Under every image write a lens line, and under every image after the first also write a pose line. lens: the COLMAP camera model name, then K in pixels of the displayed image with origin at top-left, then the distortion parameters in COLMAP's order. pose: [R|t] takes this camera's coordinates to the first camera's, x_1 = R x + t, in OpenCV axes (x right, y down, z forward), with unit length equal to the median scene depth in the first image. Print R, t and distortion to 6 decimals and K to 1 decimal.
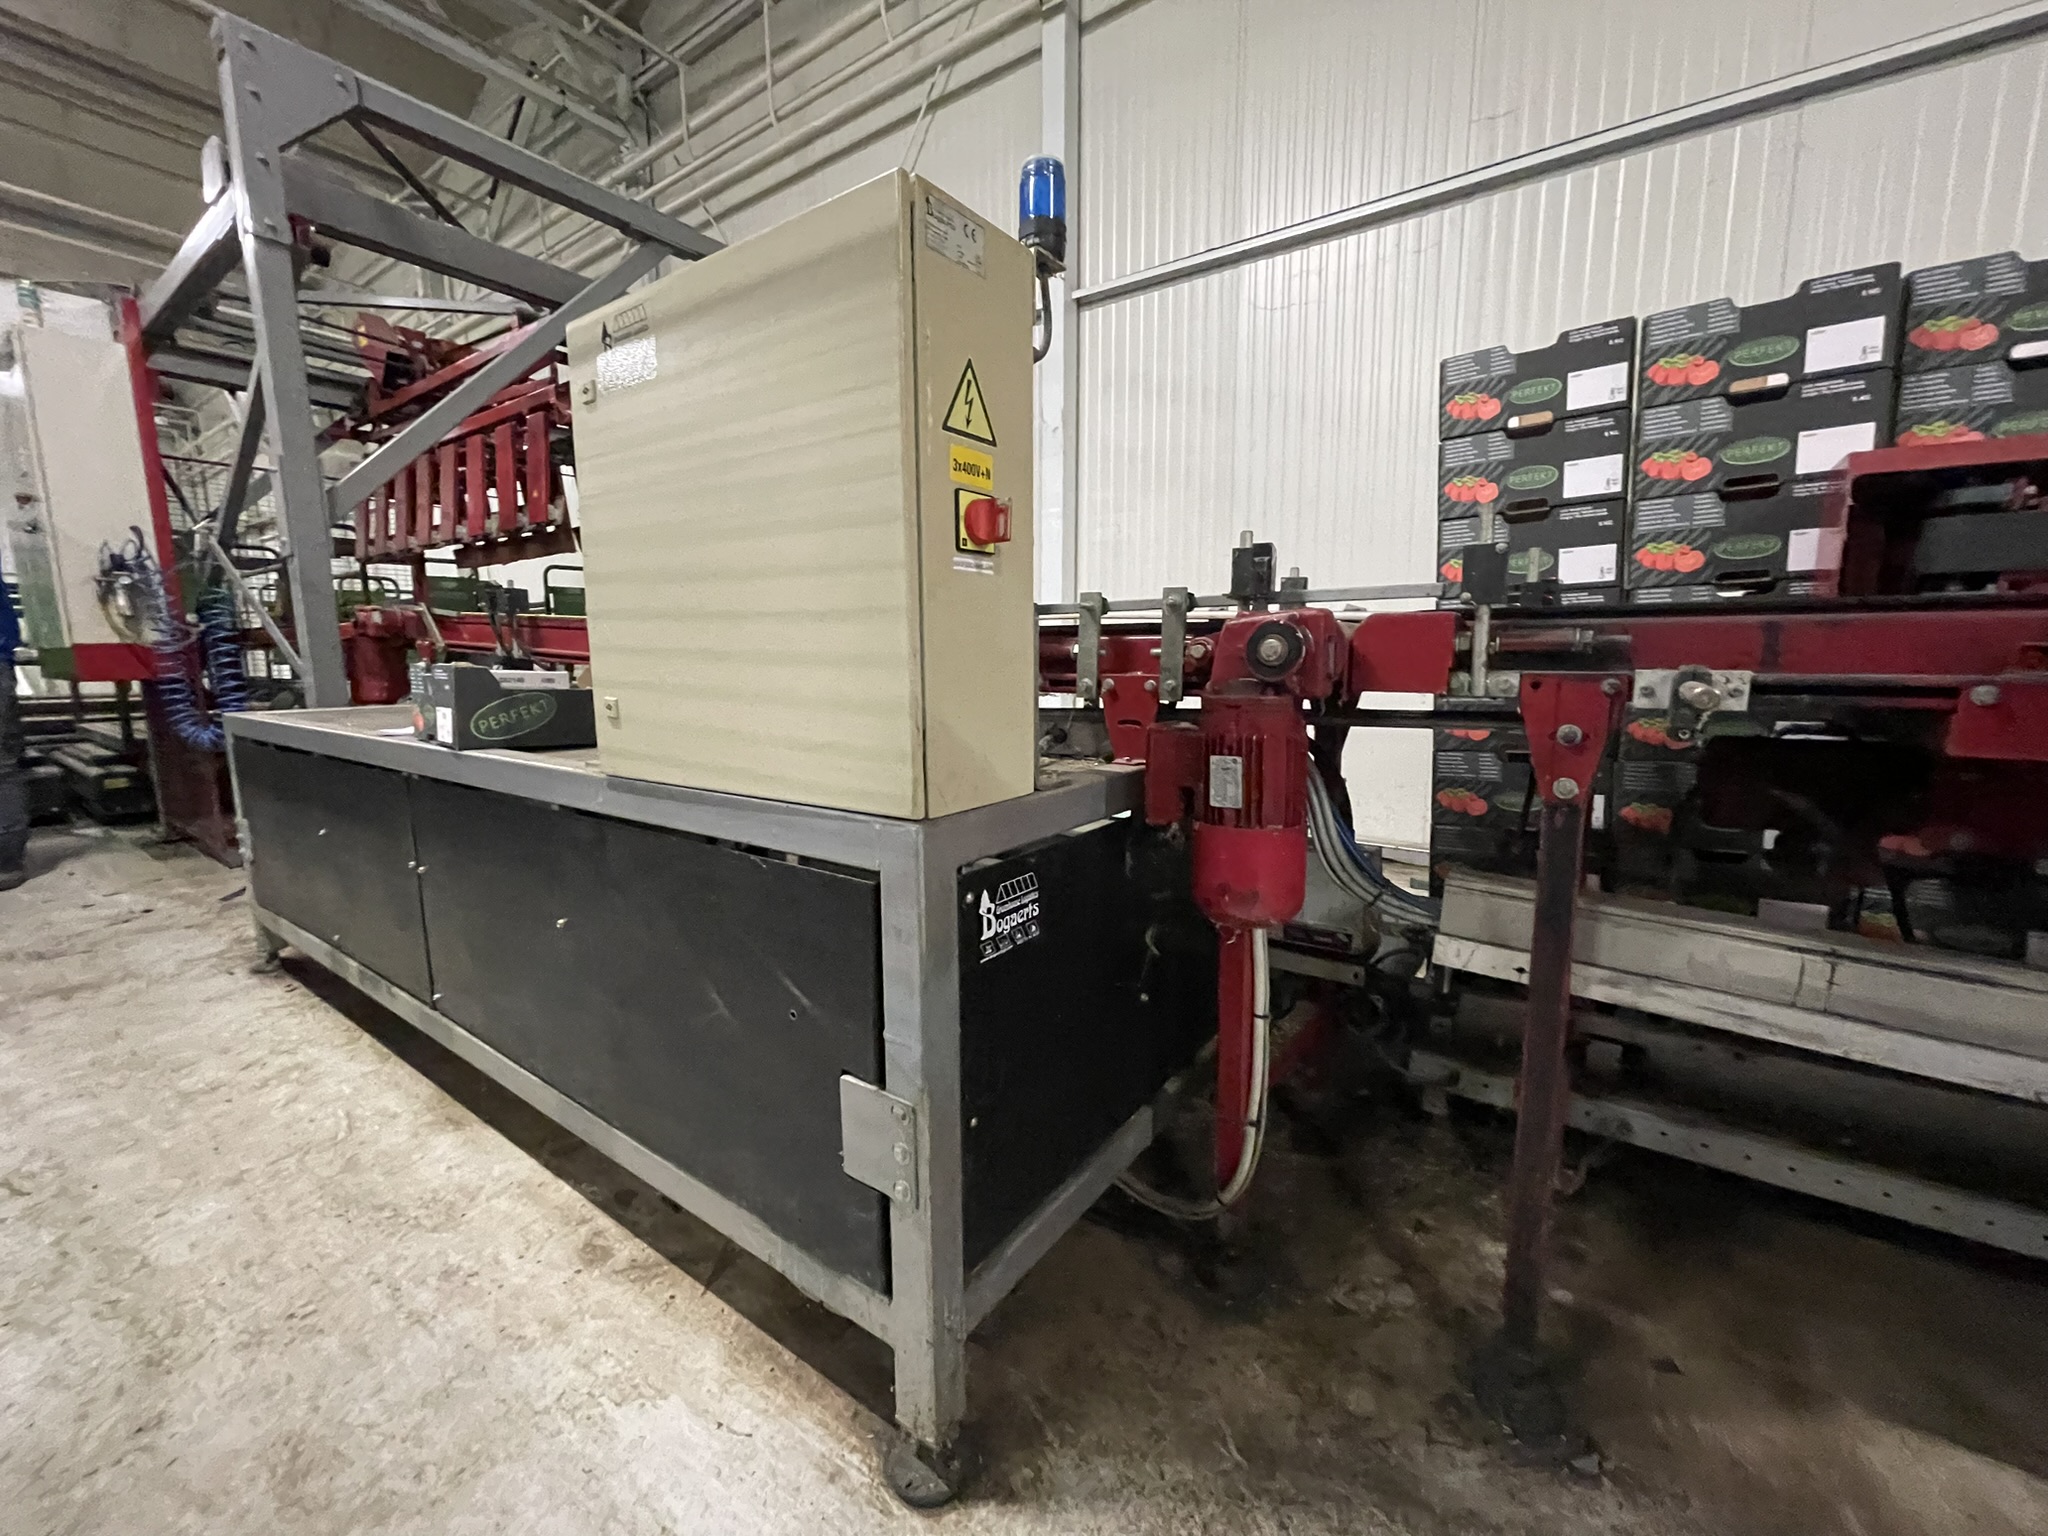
lens RADIAL K [[826.2, 0, 1024.0], [0, 826.2, 768.0], [0, 0, 1]] dist [-0.003311, -0.000160]
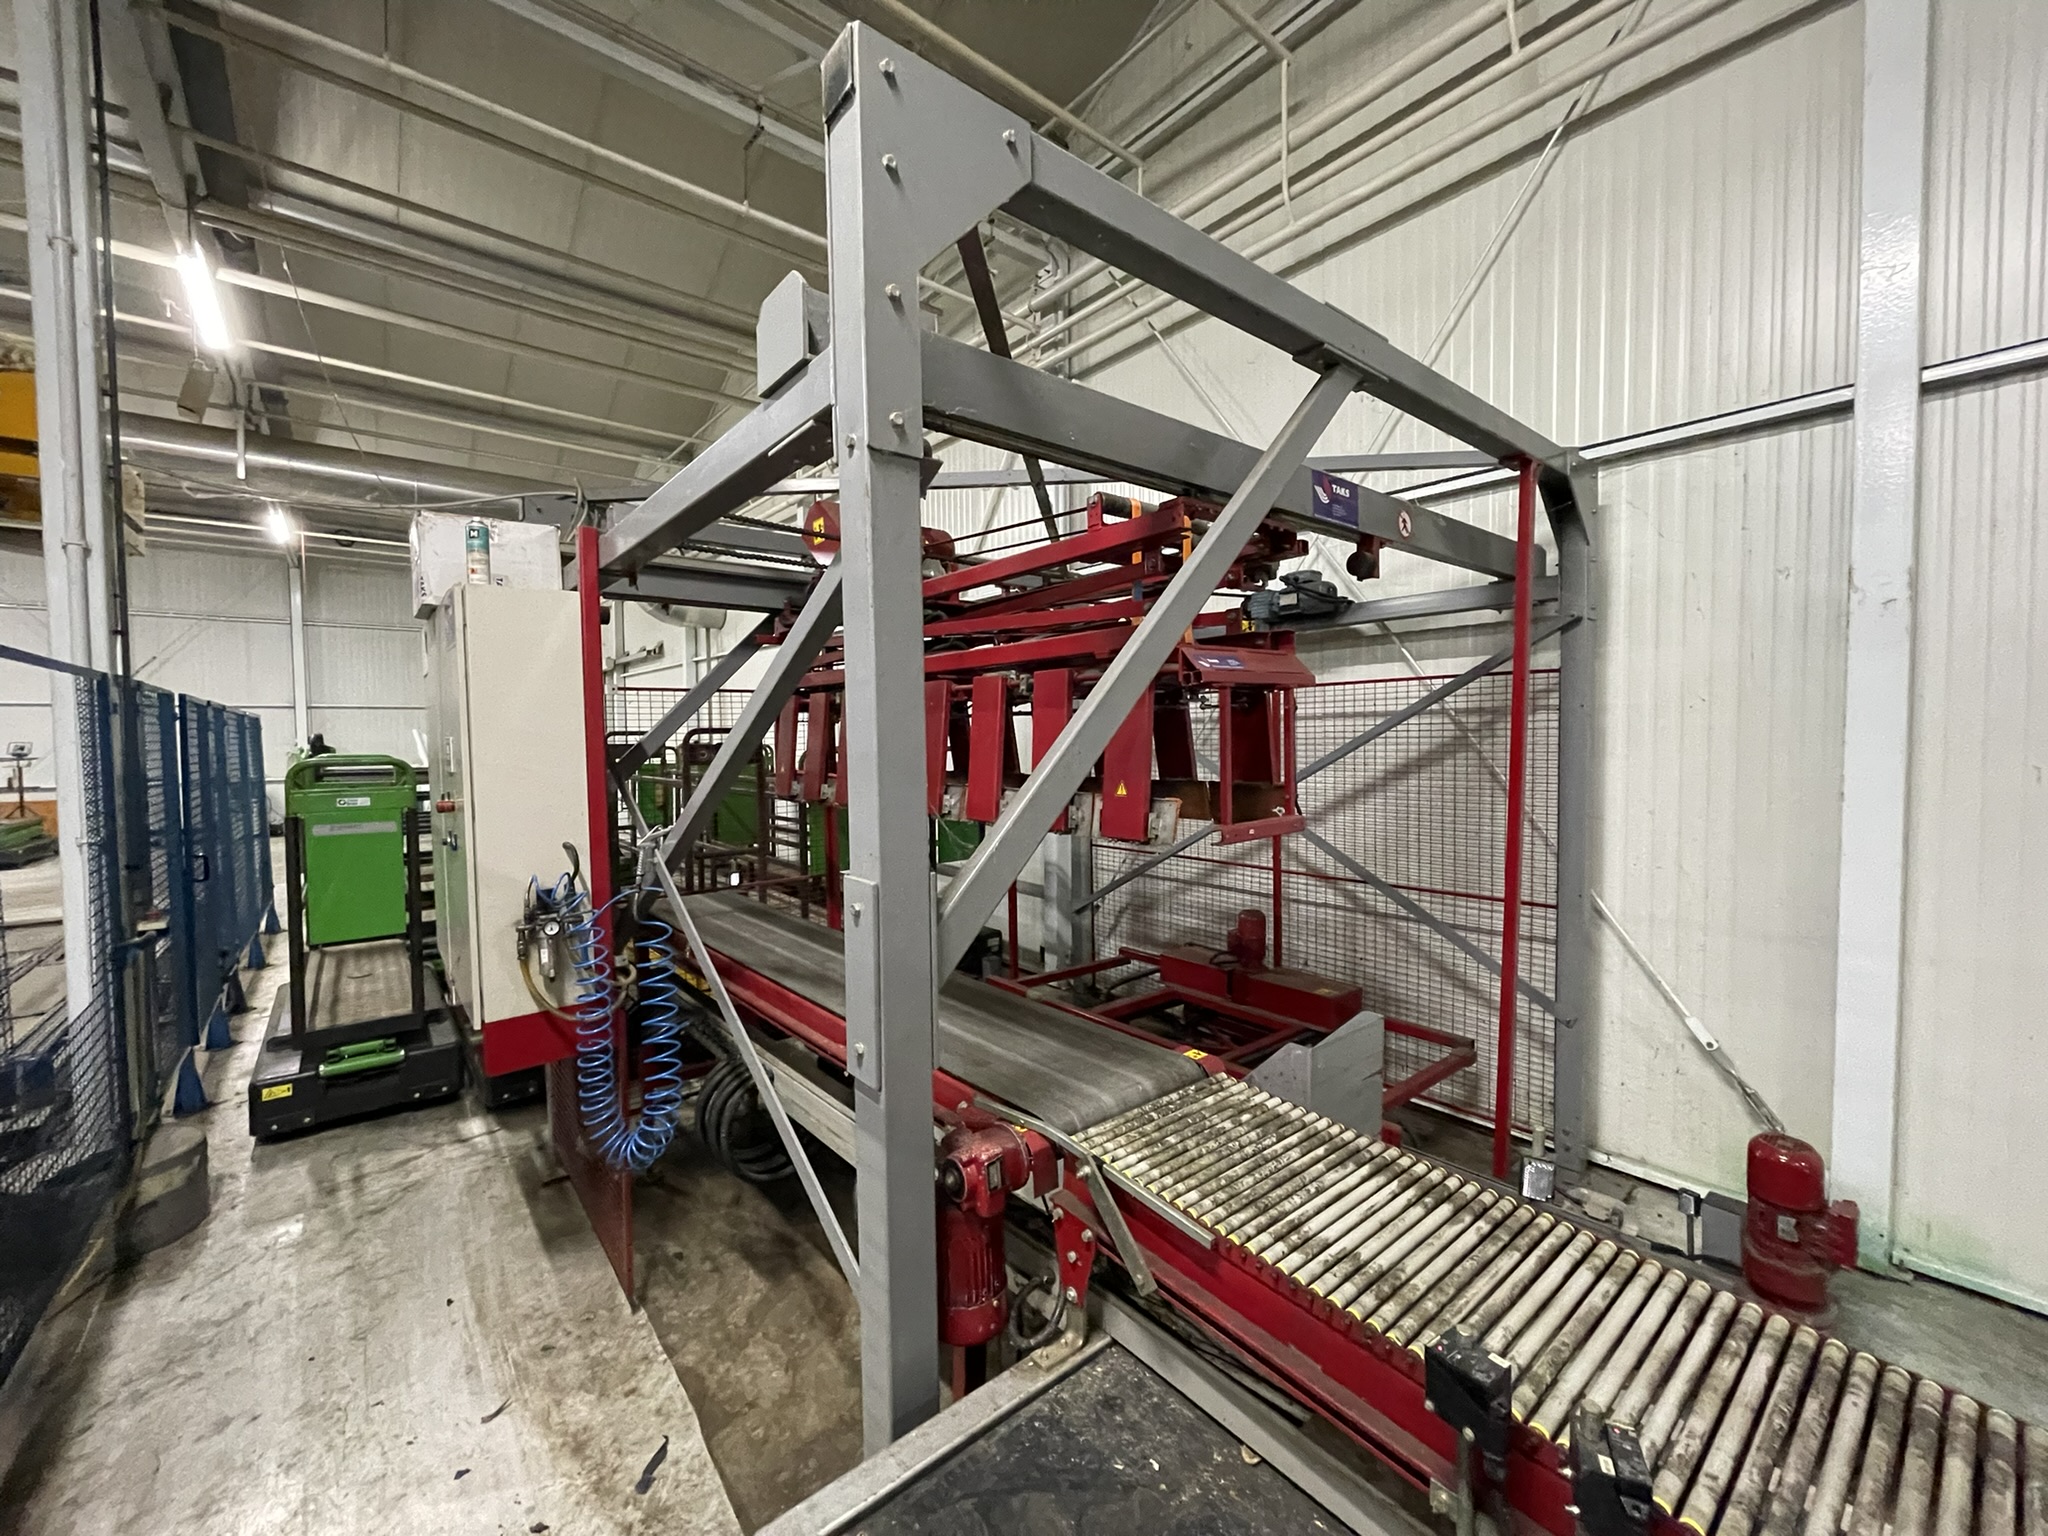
lens RADIAL K [[823.2, 0, 1024.0], [0, 823.2, 768.0], [0, 0, 1]] dist [0.001236, 0.000006]
pose [[0.965471, 0.009106, -0.260350, -0.526341], [-0.033548, 0.995414, -0.089590, -0.308105], [0.258340, 0.095231, 0.961349, 0.420899]]
